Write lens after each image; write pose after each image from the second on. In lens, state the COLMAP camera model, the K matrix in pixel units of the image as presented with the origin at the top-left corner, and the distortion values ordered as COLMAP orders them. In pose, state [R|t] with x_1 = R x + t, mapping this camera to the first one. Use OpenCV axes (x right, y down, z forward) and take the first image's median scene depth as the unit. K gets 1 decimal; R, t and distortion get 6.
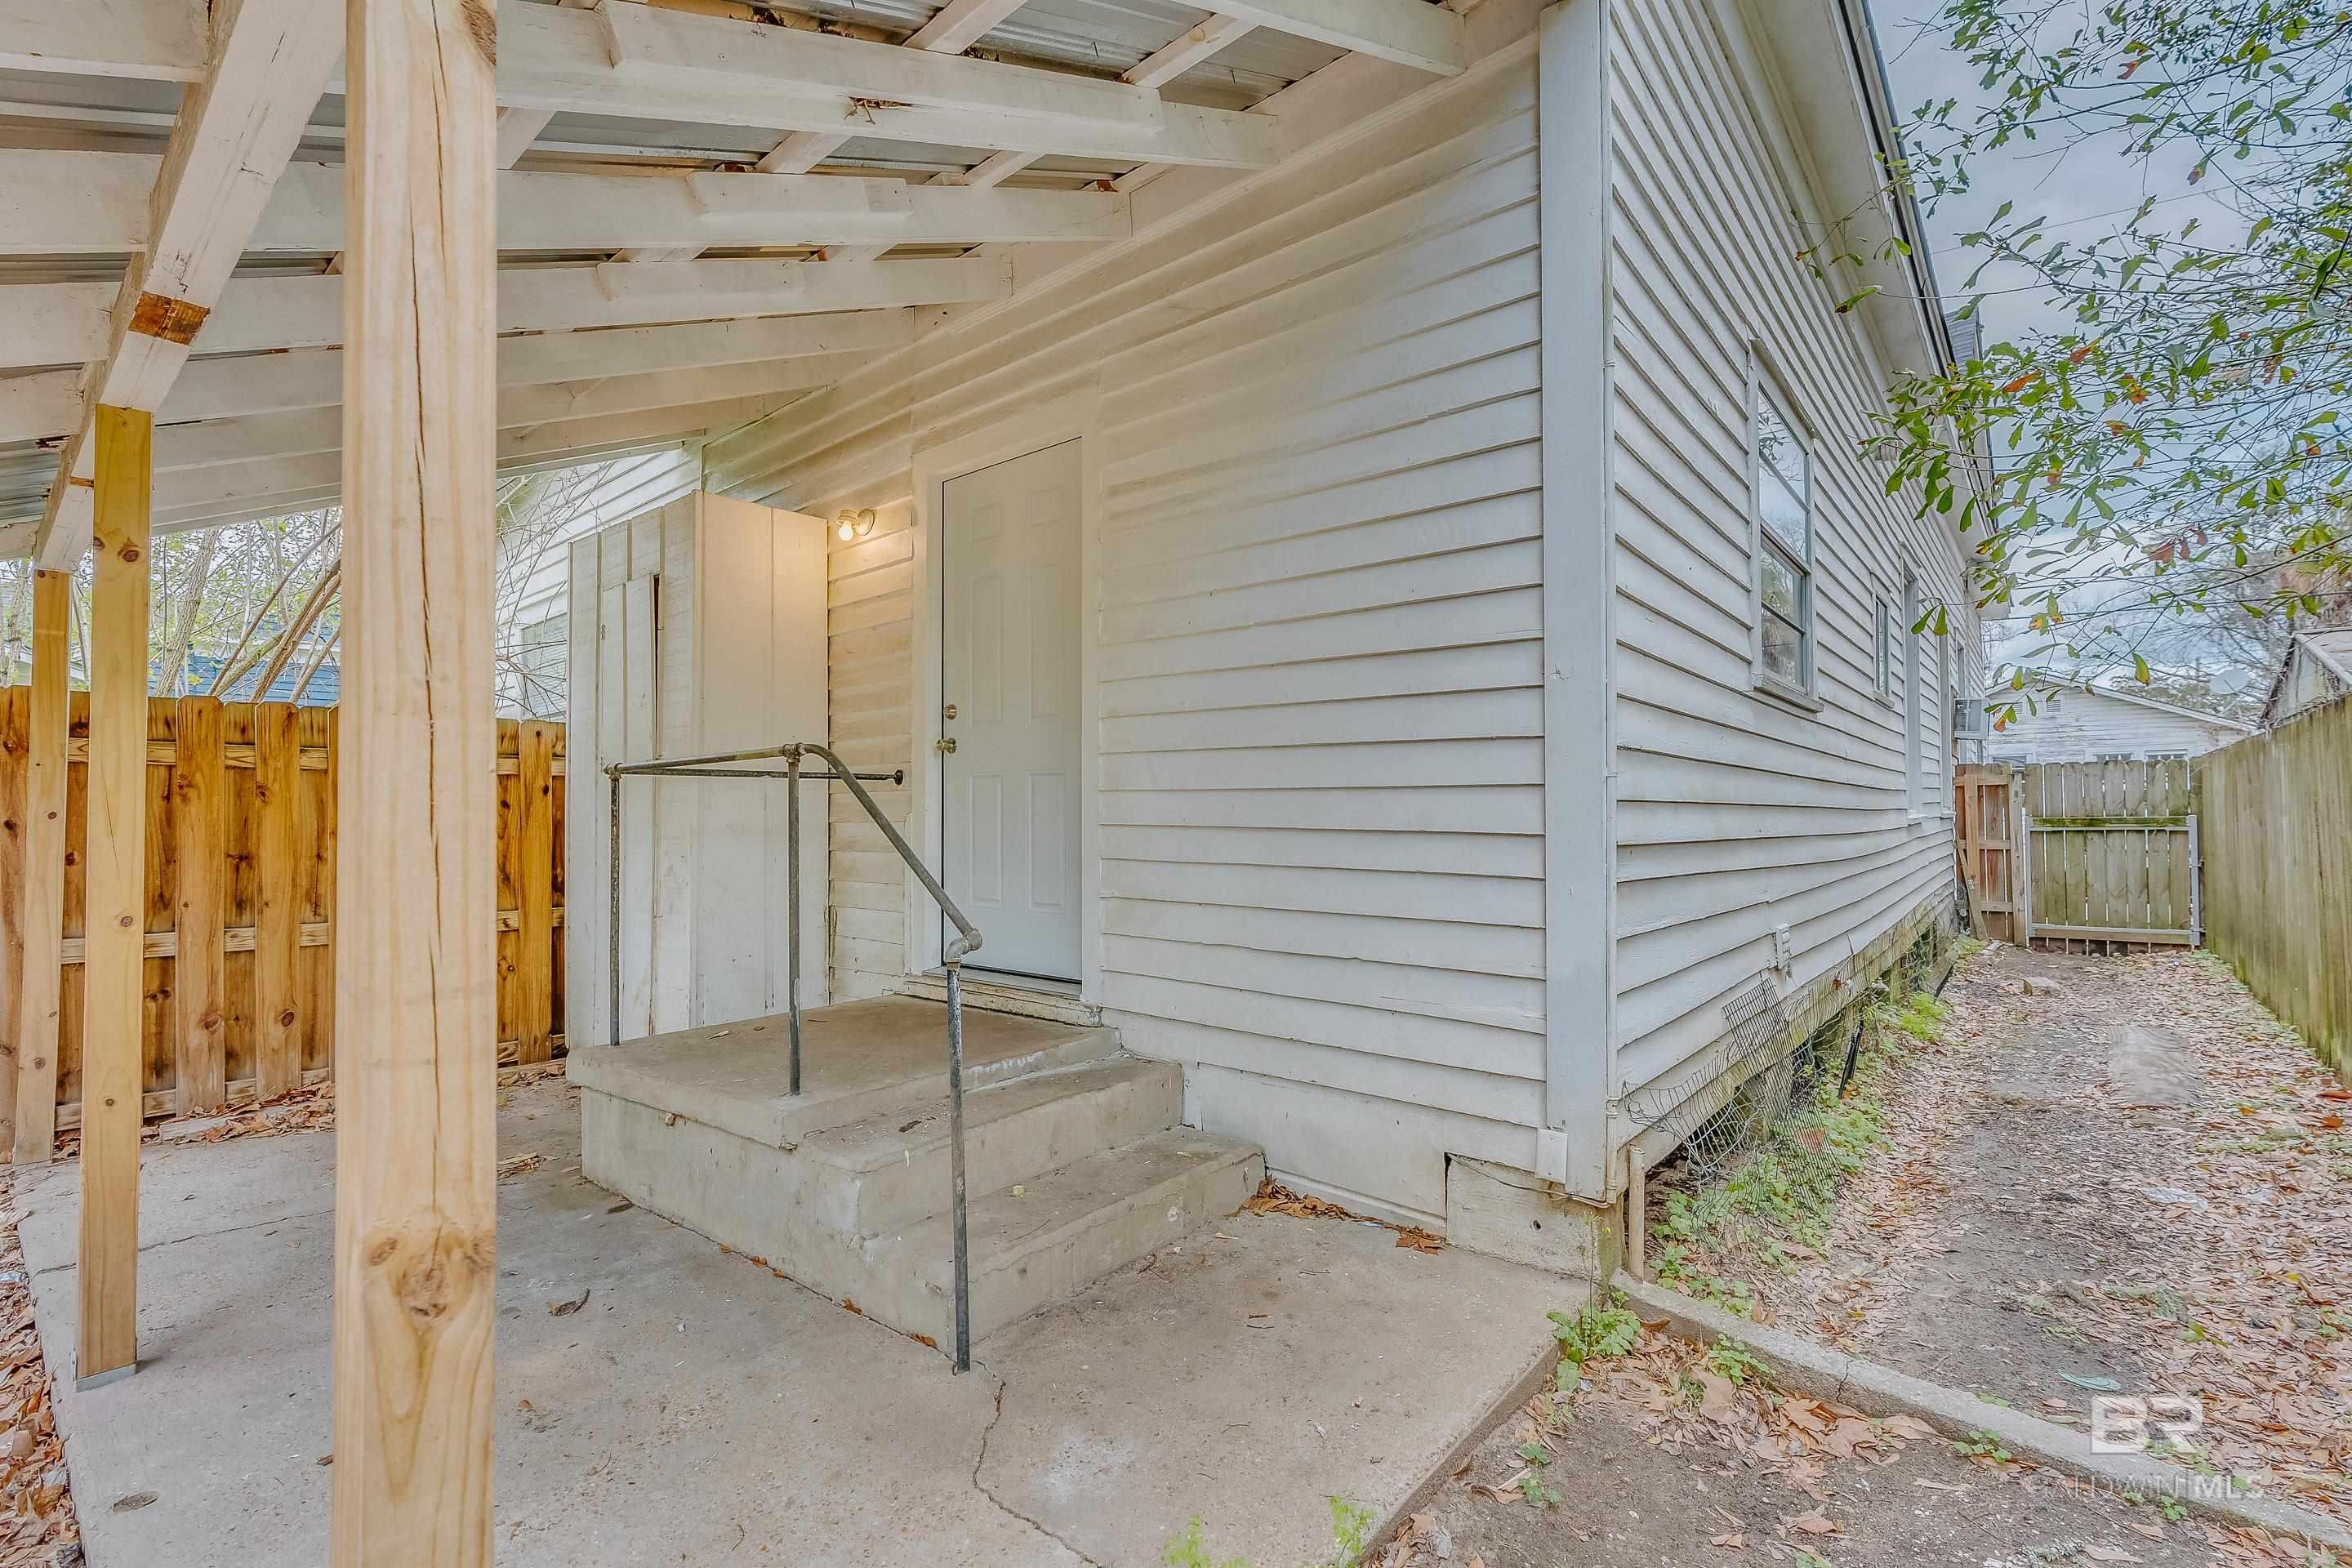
lens RADIAL K [[1050.3, 0, 1174.3], [0, 1050.3, 789.5], [0, 0, 1]] dist [-0.008688, 0.004558]
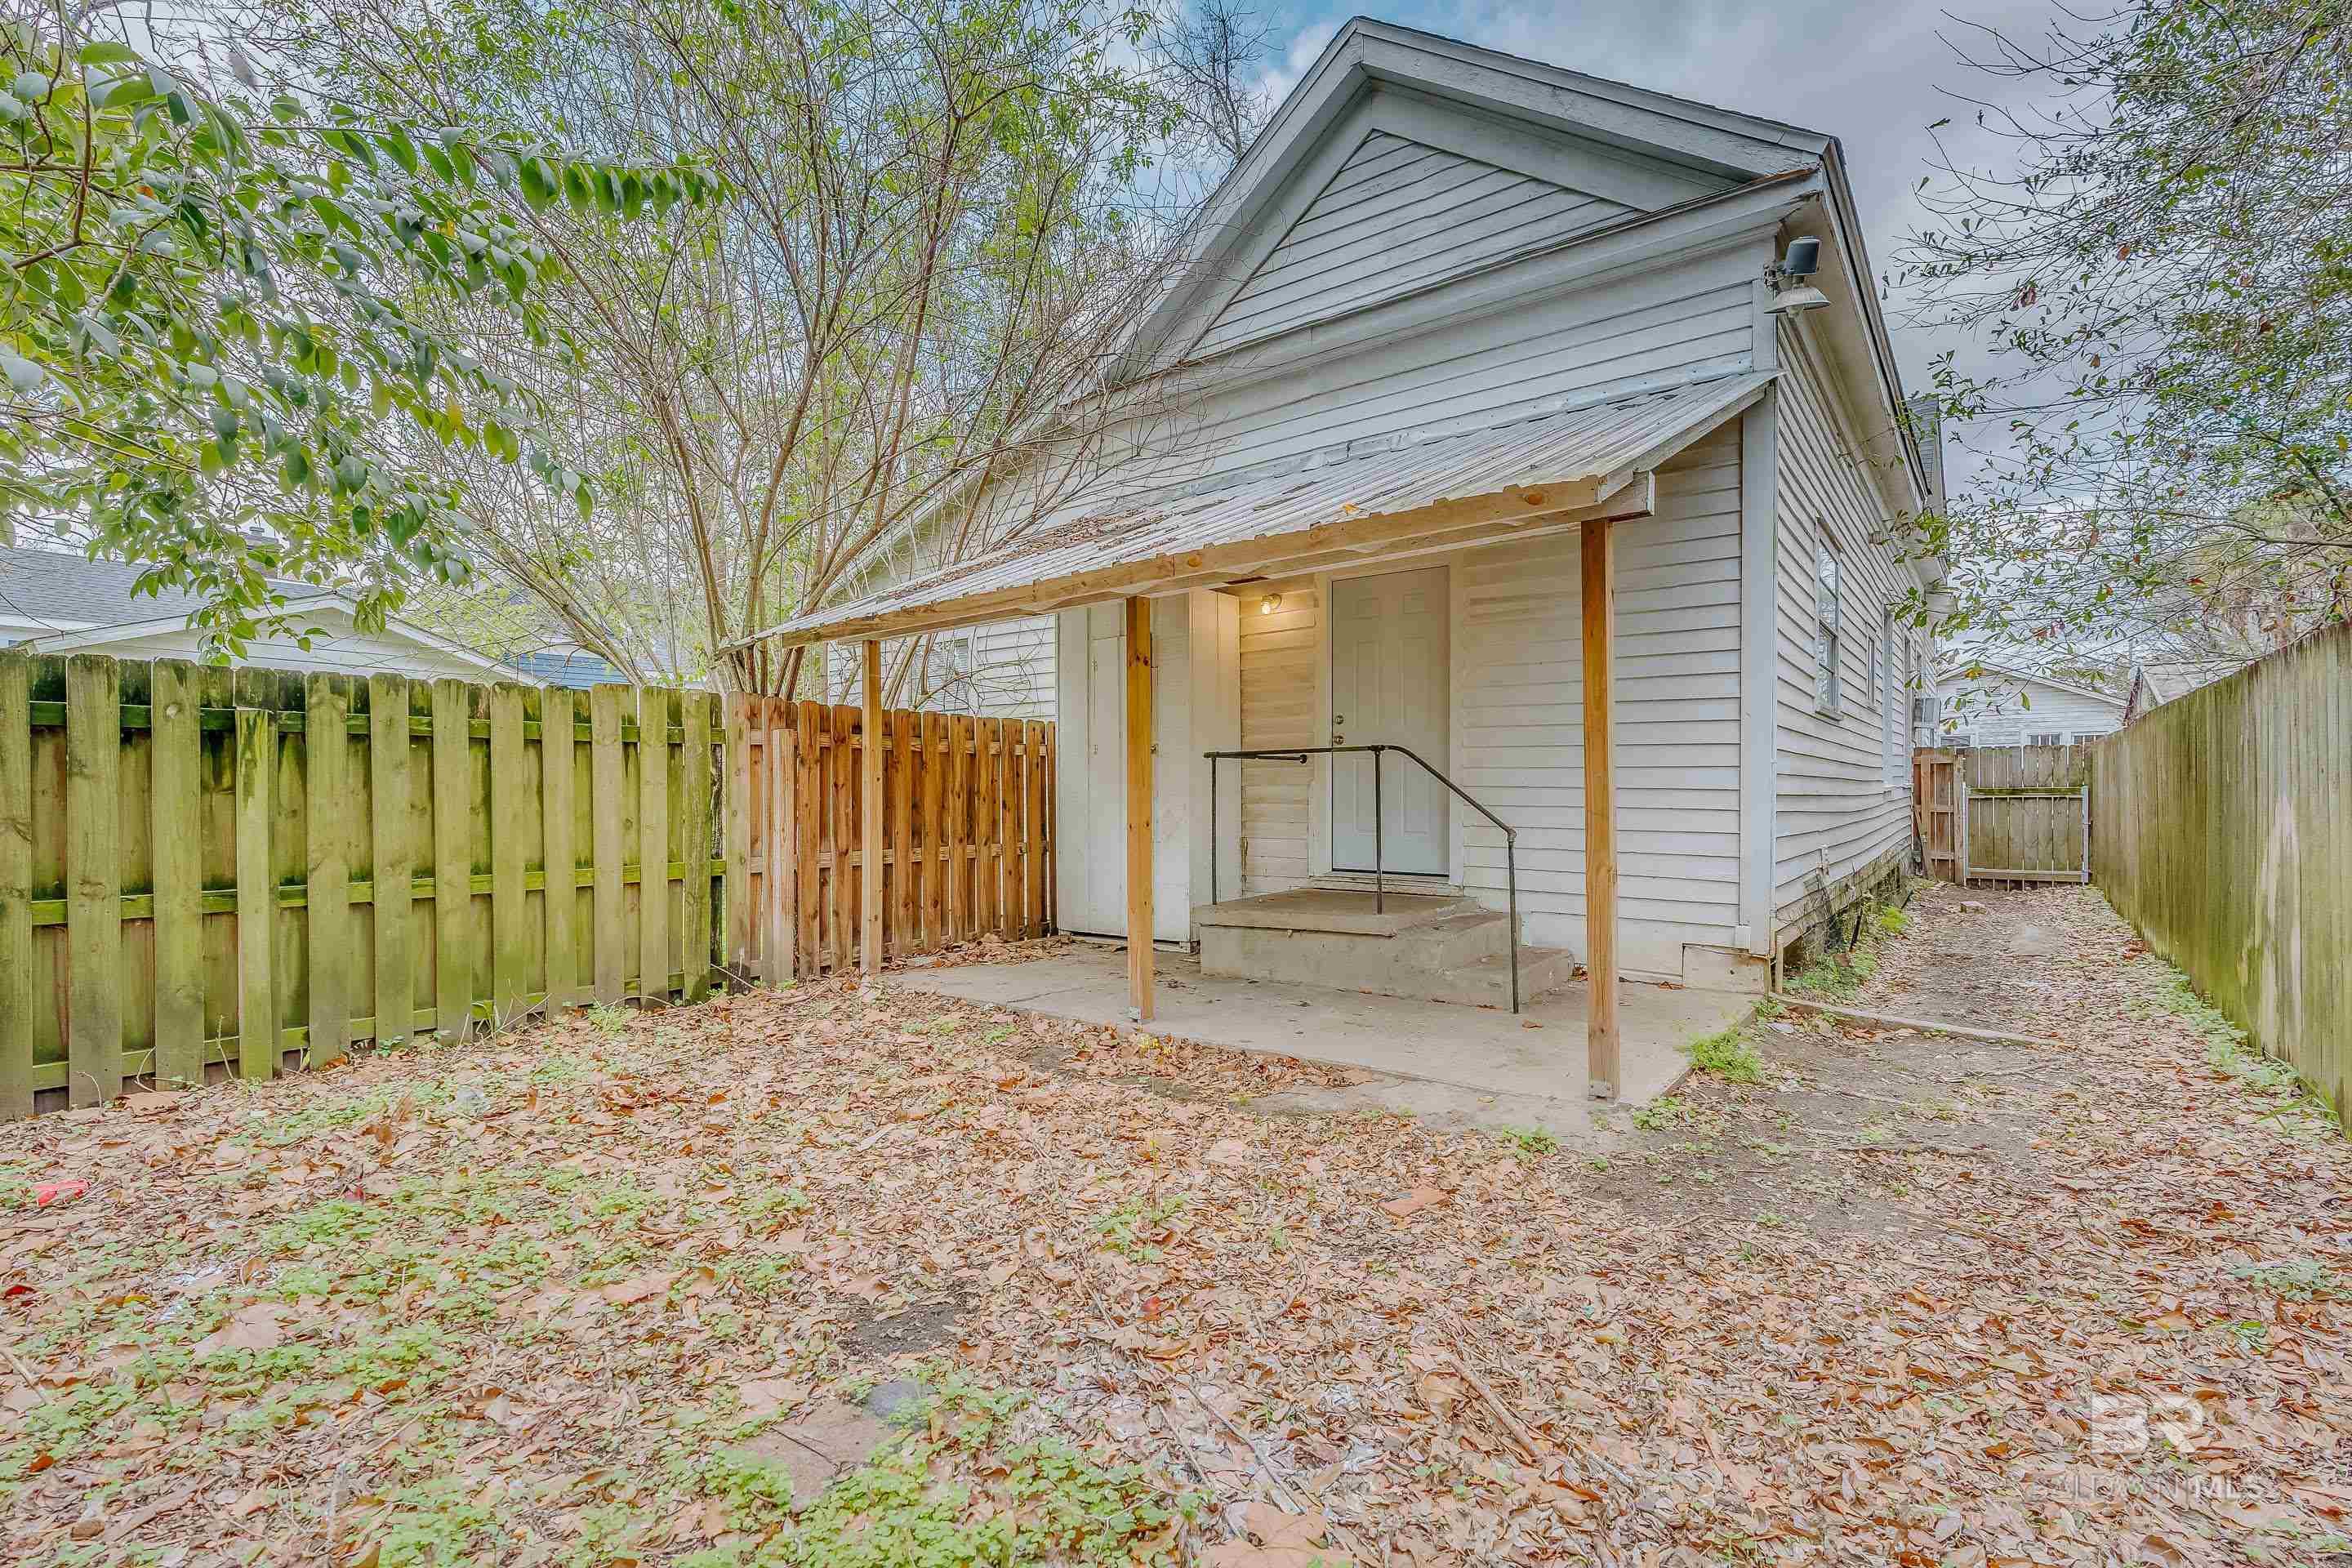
lens RADIAL K [[1050.3, 0, 1174.3], [0, 1050.3, 789.5], [0, 0, 1]] dist [-0.008688, 0.004558]
pose [[0.999472, 0.002189, 0.032431, -0.485637], [-0.003009, 0.999676, 0.025261, -0.003910], [-0.032365, -0.025345, 0.999155, -0.614266]]
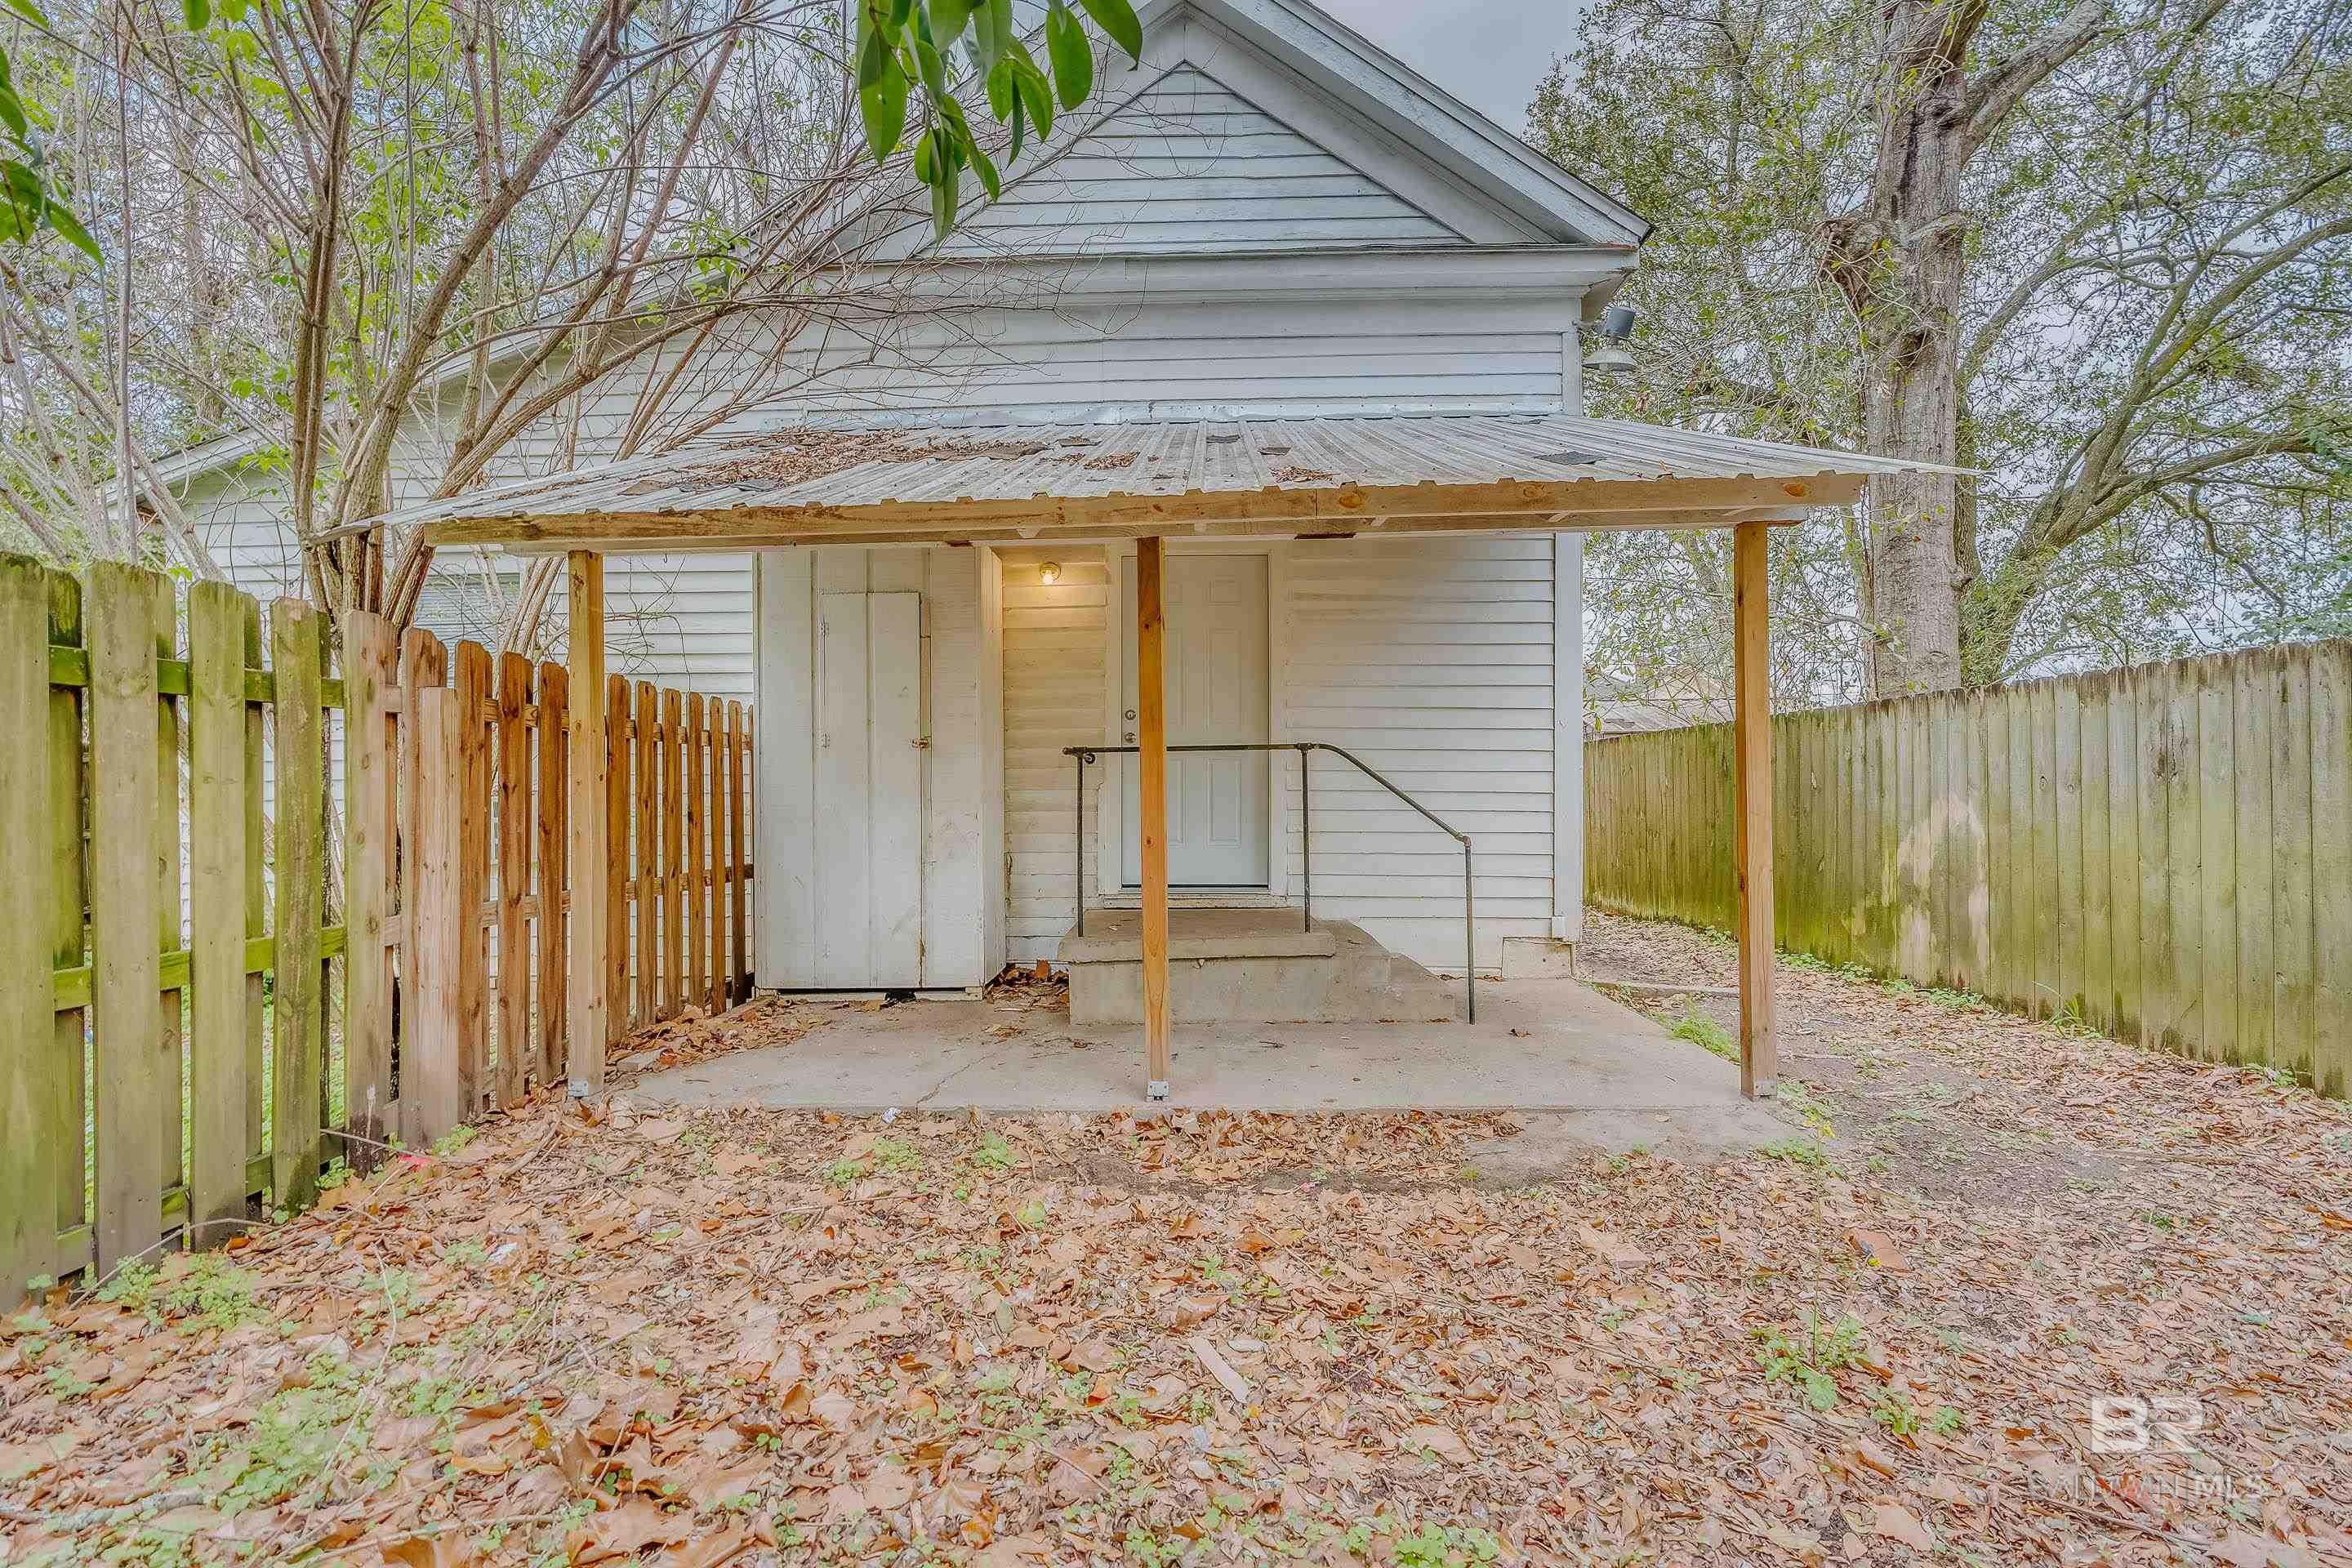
lens RADIAL K [[1057.1, 0, 1174.6], [0, 1057.1, 786.9], [0, 0, 1]] dist [-0.001598, 0.002027]
pose [[0.789730, 0.005349, 0.613432, -0.984427], [-0.013932, 0.999860, 0.009217, 0.011545], [-0.613297, -0.015826, 0.789694, -0.194541]]
